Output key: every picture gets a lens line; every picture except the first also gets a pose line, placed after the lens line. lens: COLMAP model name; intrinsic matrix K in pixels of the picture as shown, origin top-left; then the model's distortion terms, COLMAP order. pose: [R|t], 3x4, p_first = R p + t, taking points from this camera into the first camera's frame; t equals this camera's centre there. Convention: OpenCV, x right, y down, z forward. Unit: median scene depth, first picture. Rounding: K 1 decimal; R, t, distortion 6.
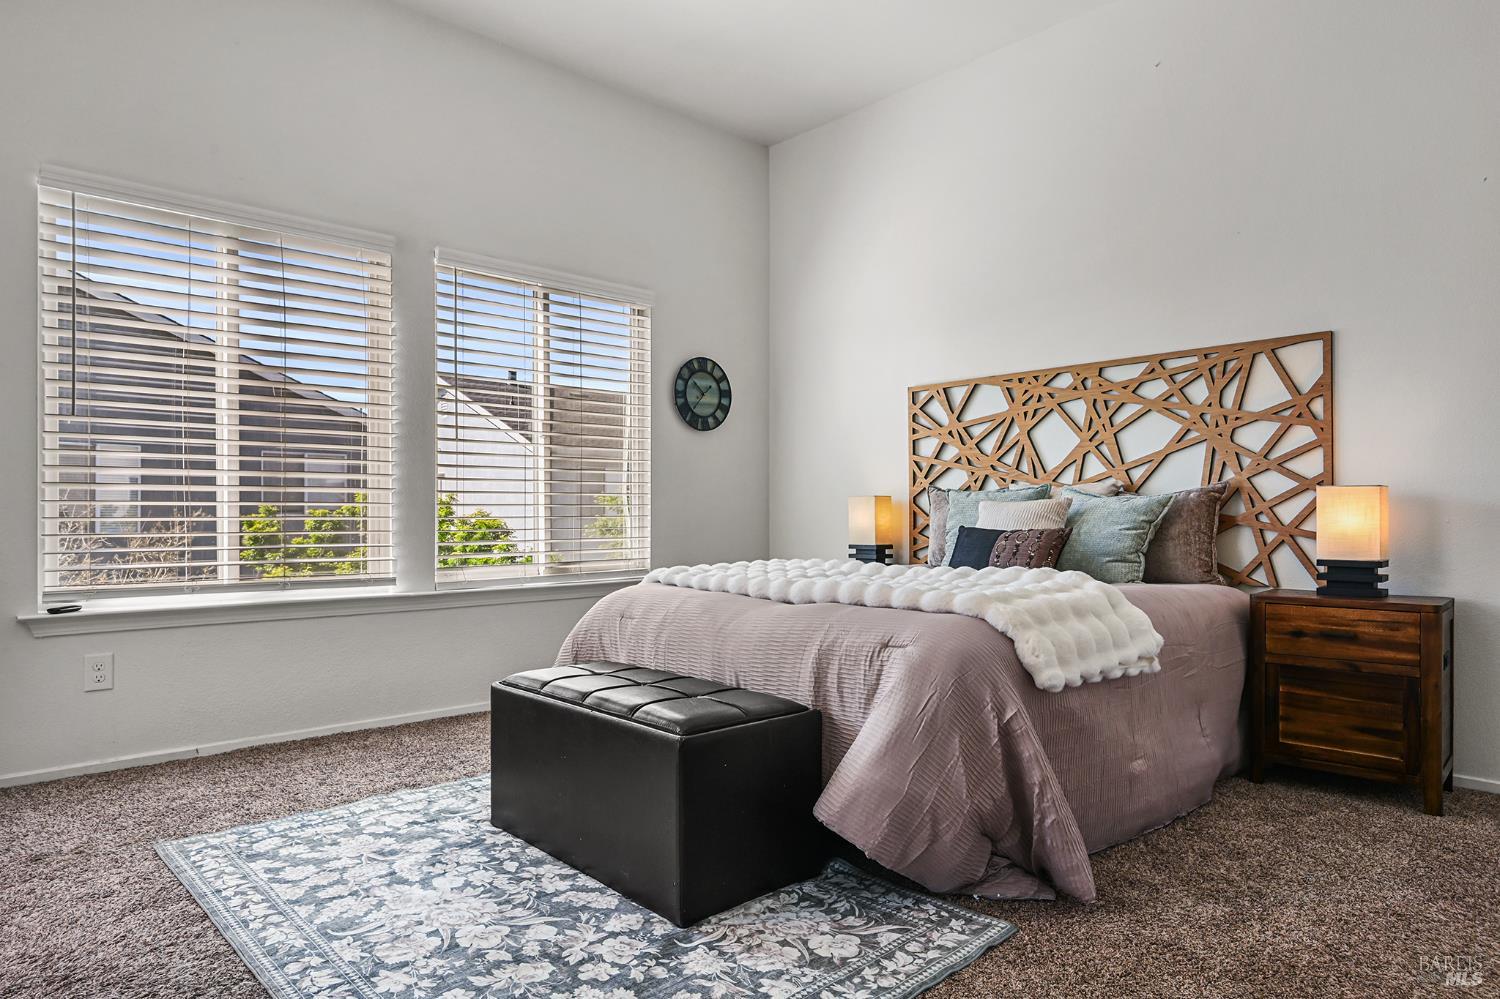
lens RADIAL K [[897.4, 0, 751.4], [0, 897.4, 534.0], [0, 0, 1]] dist [-0.001513, -0.000169]
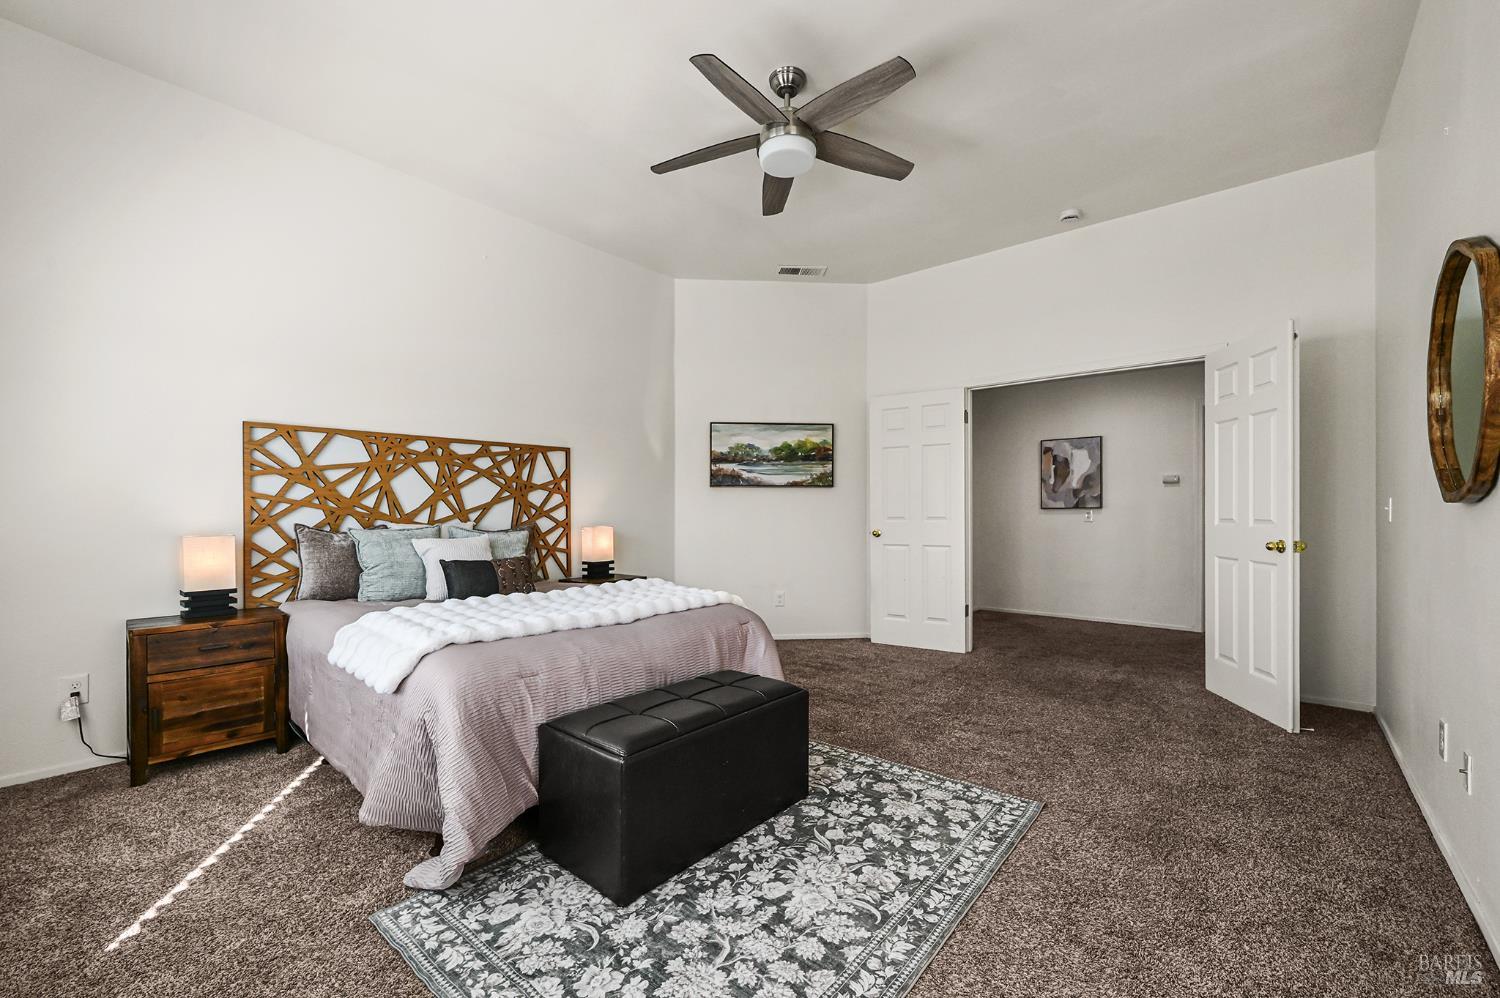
lens RADIAL K [[639.6, 0, 750.0], [0, 639.6, 499.0], [0, 0, 1]] dist [-0.000629, -0.000095]
pose [[-0.131599, 0.020822, 0.991084, -0.786391], [0.025374, 0.999523, -0.017630, -0.073497], [-0.990978, 0.022828, -0.132065, 0.756530]]
